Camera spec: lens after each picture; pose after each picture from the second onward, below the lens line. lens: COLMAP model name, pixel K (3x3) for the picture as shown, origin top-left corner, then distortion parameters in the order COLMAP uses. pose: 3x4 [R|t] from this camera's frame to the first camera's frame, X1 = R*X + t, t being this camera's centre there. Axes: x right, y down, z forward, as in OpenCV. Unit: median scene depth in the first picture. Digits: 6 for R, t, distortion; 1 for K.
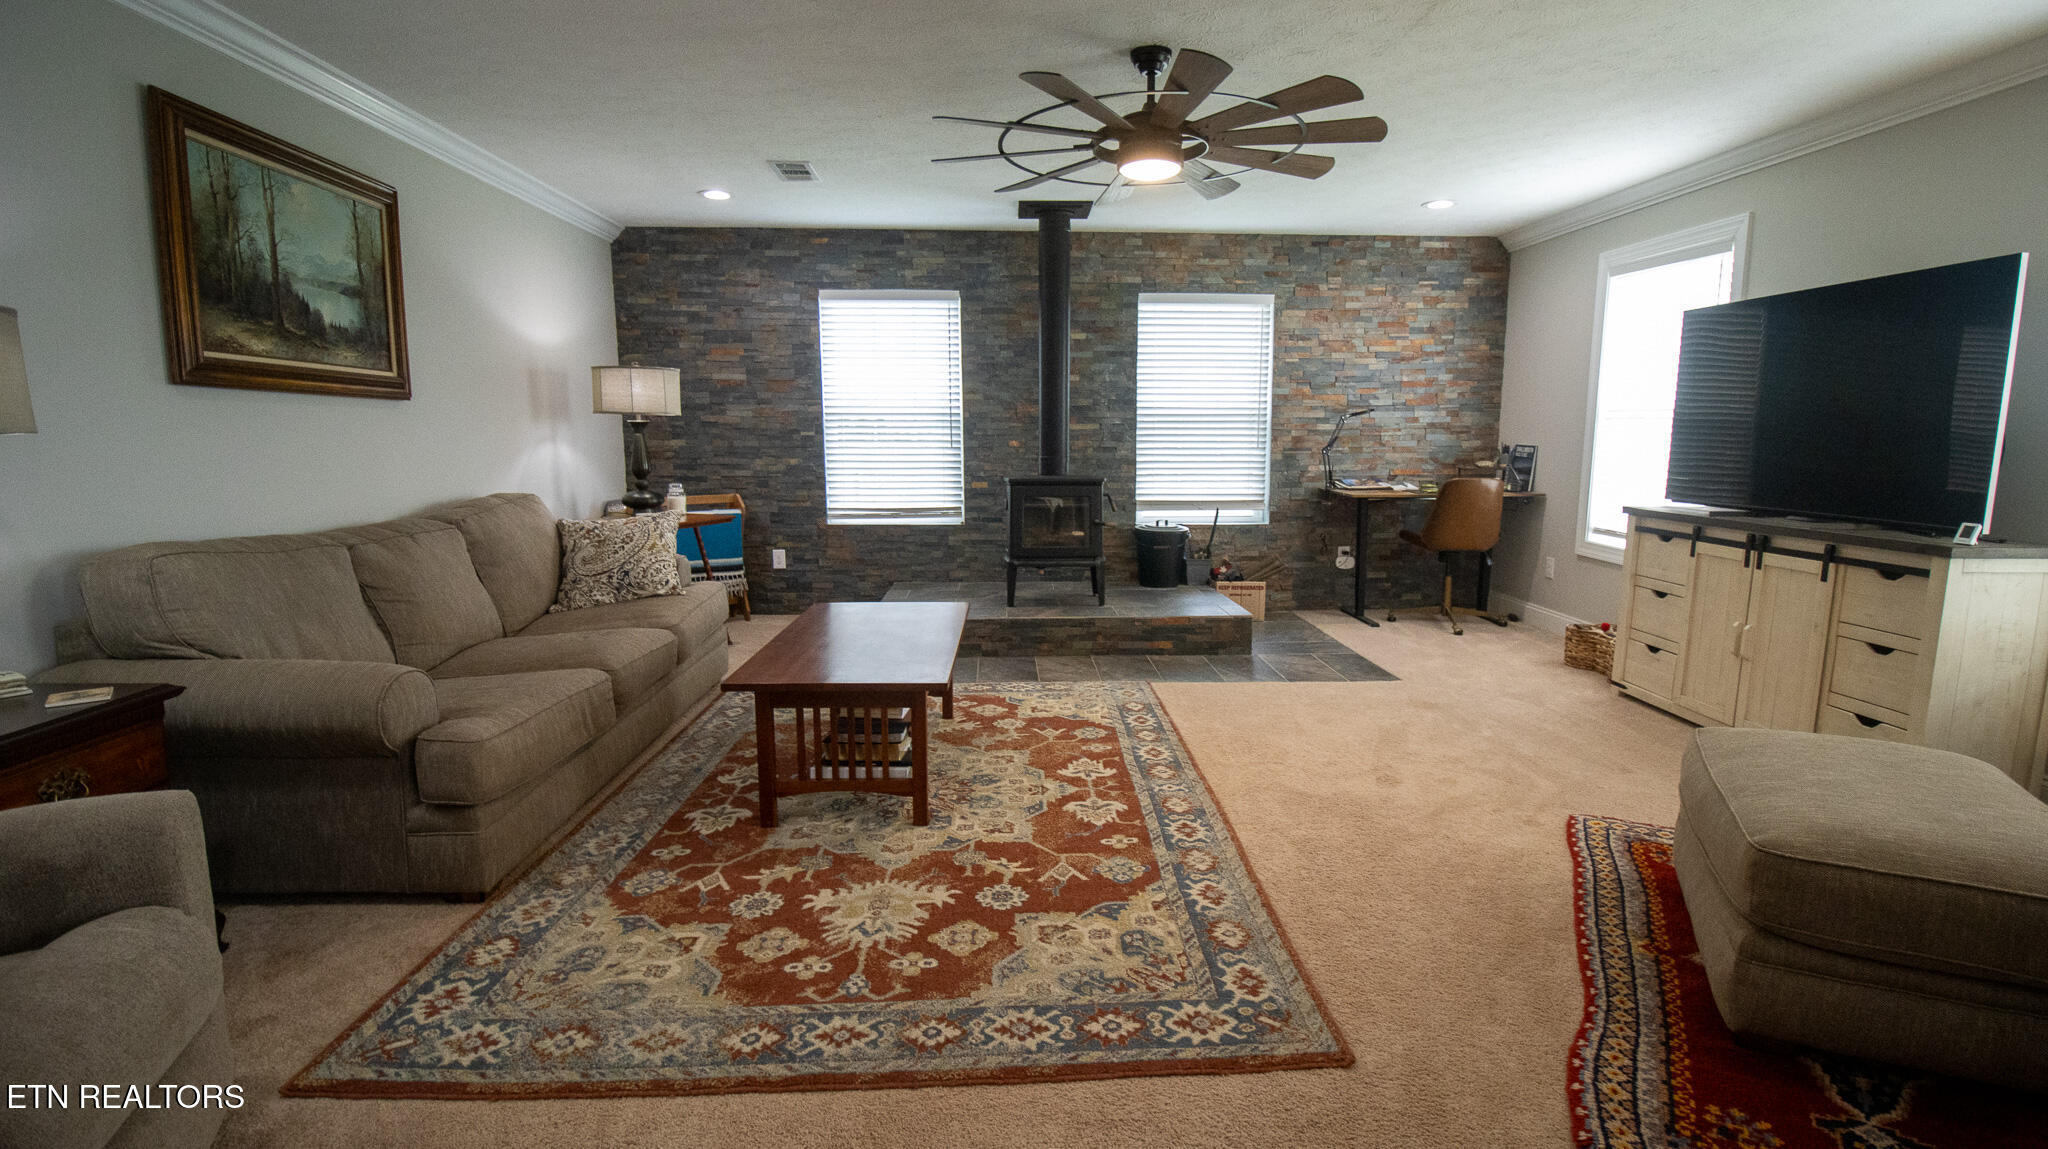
lens RADIAL K [[948.6, 0, 1041.4], [0, 948.6, 573.9], [0, 0, 1]] dist [0.000716, -0.015566]
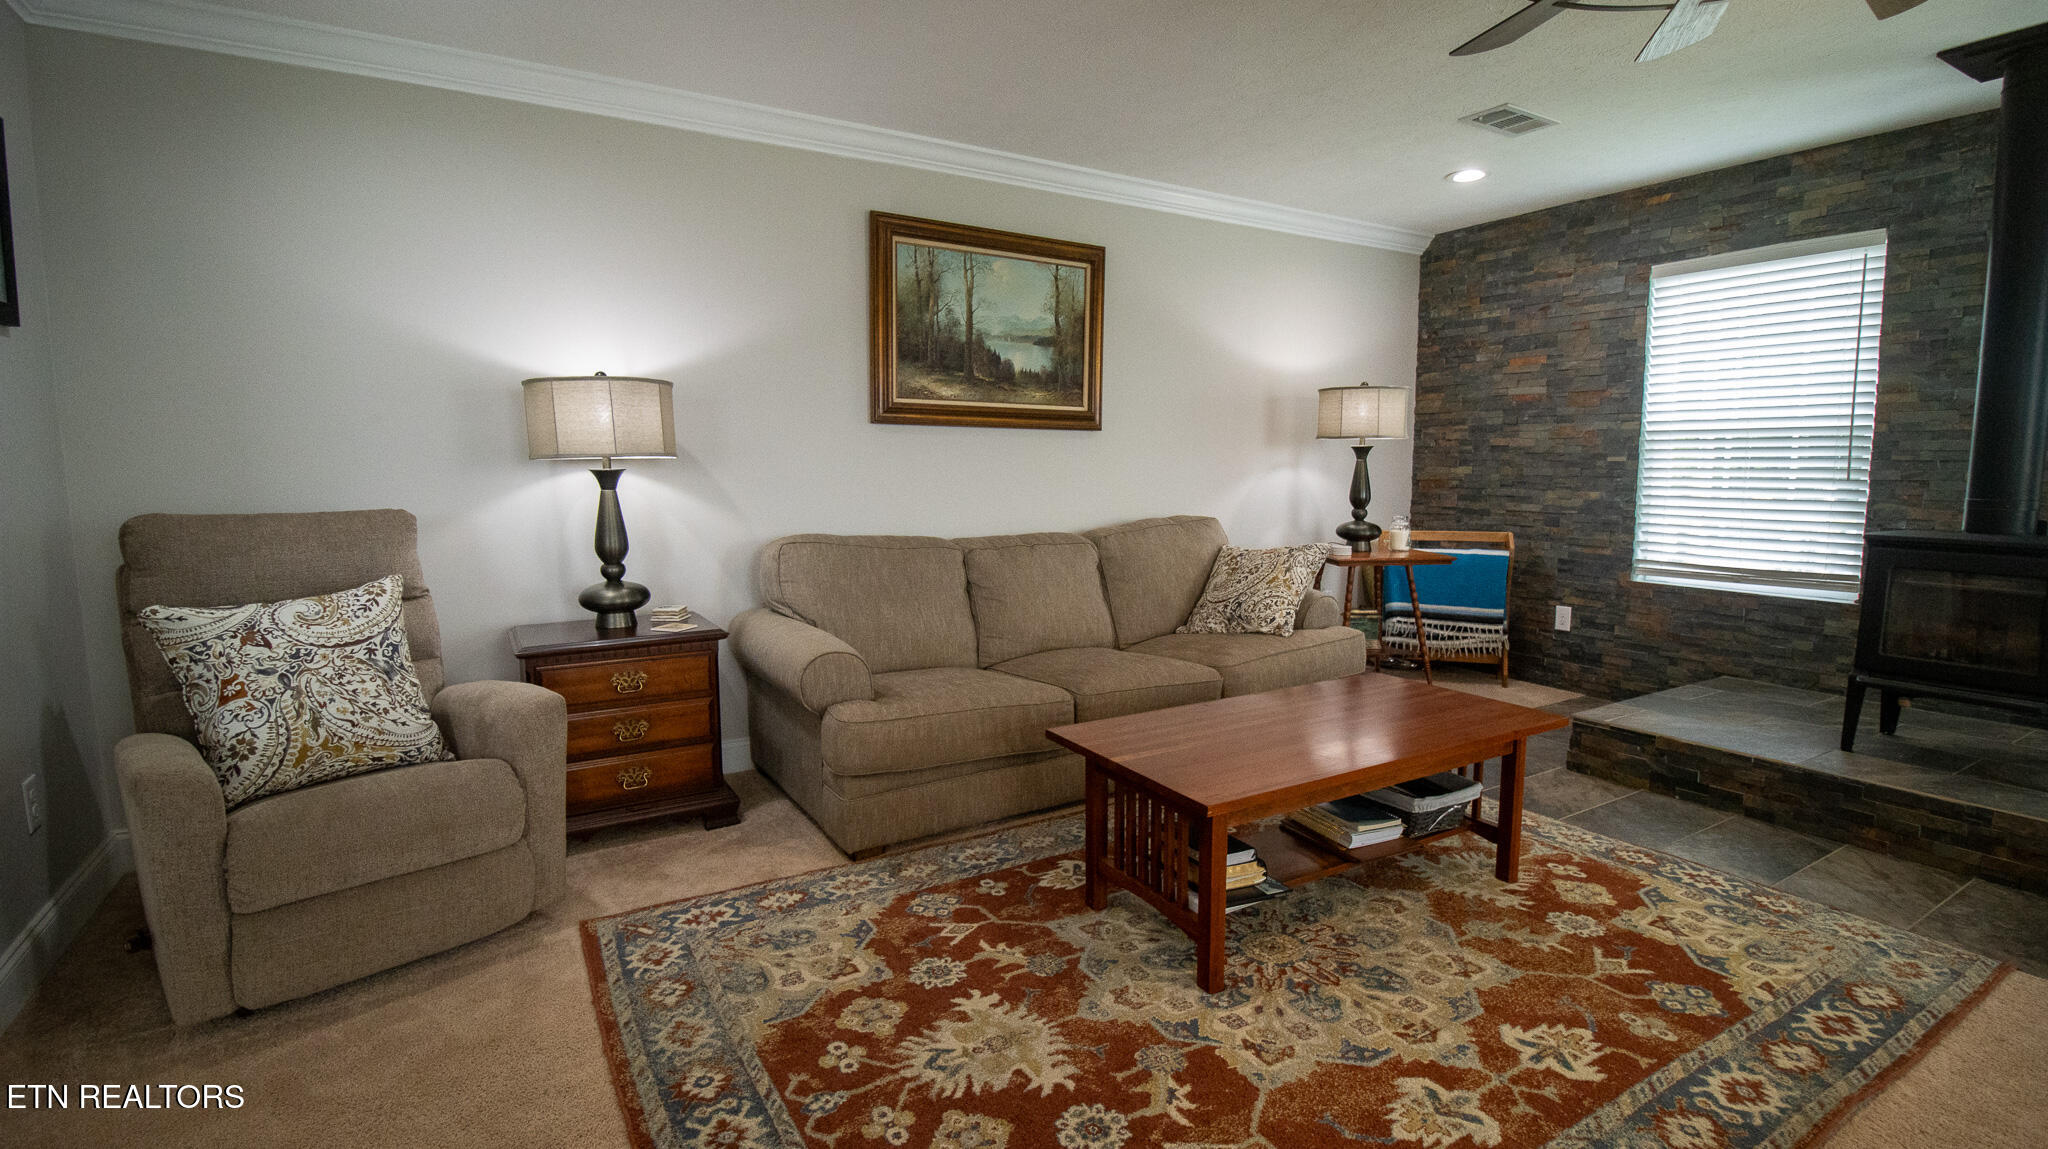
lens RADIAL K [[948.6, 0, 1041.4], [0, 948.6, 573.9], [0, 0, 1]] dist [0.000716, -0.015566]
pose [[0.482104, 0.099010, -0.870501, 0.203551], [-0.125996, 0.991101, 0.042948, -0.032752], [0.867007, 0.088974, 0.490288, 0.247412]]
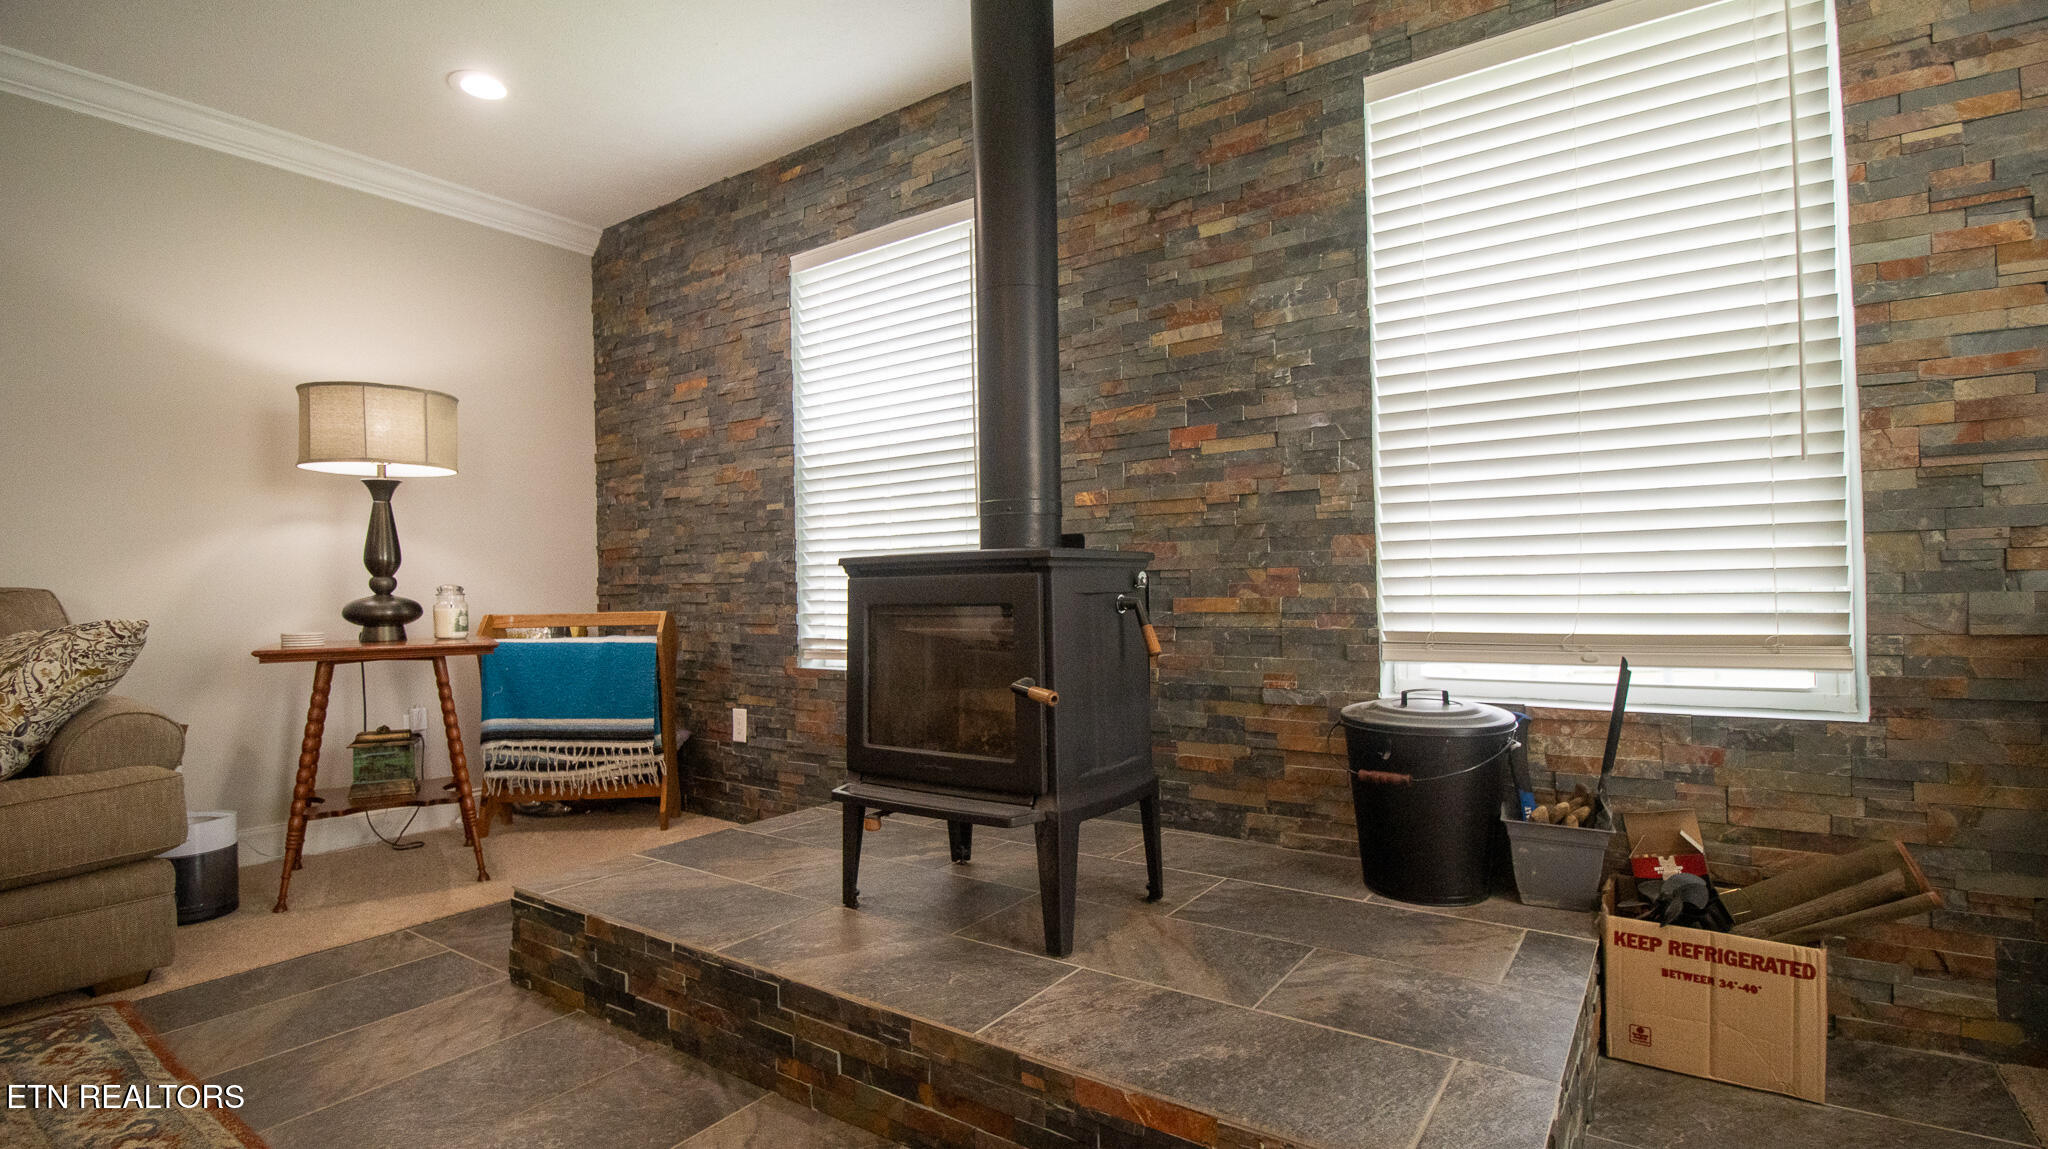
lens RADIAL K [[958.8, 0, 1021.7], [0, 958.8, 583.2], [0, 0, 1]] dist [0.001855, -0.015700]
pose [[0.790190, -0.019014, -0.612567, 0.228103], [-0.070463, 0.990072, -0.121628, -0.044252], [0.608798, 0.139272, 0.781005, 0.664642]]
